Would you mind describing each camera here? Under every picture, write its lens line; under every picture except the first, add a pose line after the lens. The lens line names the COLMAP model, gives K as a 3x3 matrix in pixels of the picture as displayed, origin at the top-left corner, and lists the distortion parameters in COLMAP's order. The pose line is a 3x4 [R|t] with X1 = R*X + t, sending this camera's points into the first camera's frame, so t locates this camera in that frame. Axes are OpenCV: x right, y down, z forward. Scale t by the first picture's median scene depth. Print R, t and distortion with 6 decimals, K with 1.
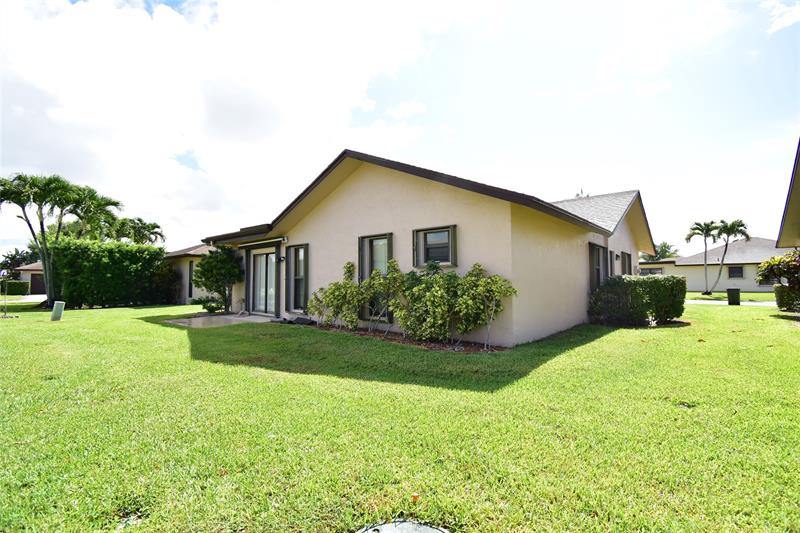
lens RADIAL K [[351.0, 0, 403.1], [0, 351.0, 264.5], [0, 0, 1]] dist [0.020180, -0.026097]
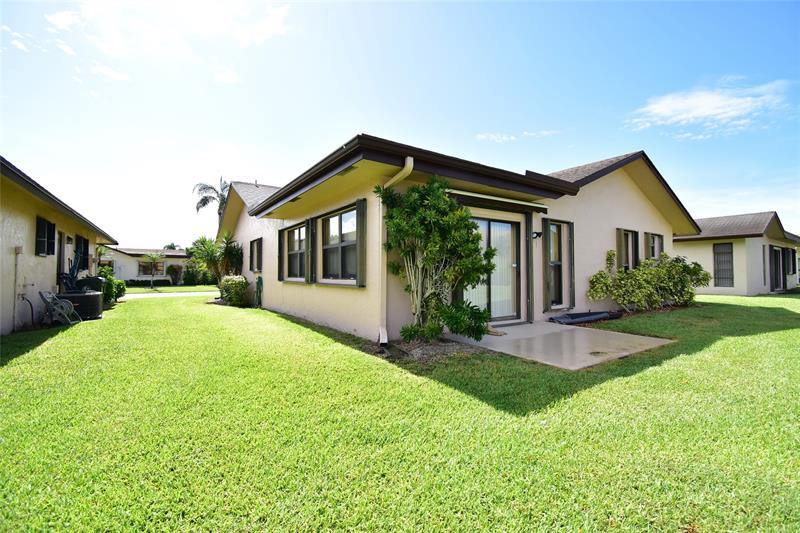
lens RADIAL K [[351.0, 0, 403.1], [0, 351.0, 264.5], [0, 0, 1]] dist [0.020180, -0.026097]
pose [[0.282391, 0.023051, 0.959022, -1.156973], [-0.054830, 0.998465, -0.007854, 0.066324], [-0.957731, -0.050365, 0.283221, 1.134515]]
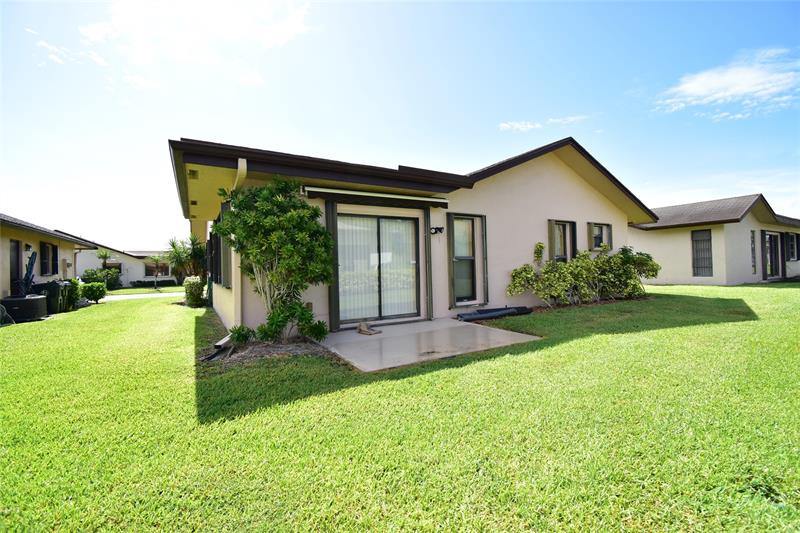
lens RADIAL K [[351.0, 0, 403.1], [0, 351.0, 264.5], [0, 0, 1]] dist [0.020180, -0.026097]
pose [[0.343389, 0.000097, 0.939193, -1.072690], [-0.029953, 0.999492, 0.010848, 0.047920], [-0.938716, -0.031856, 0.343217, 0.896354]]
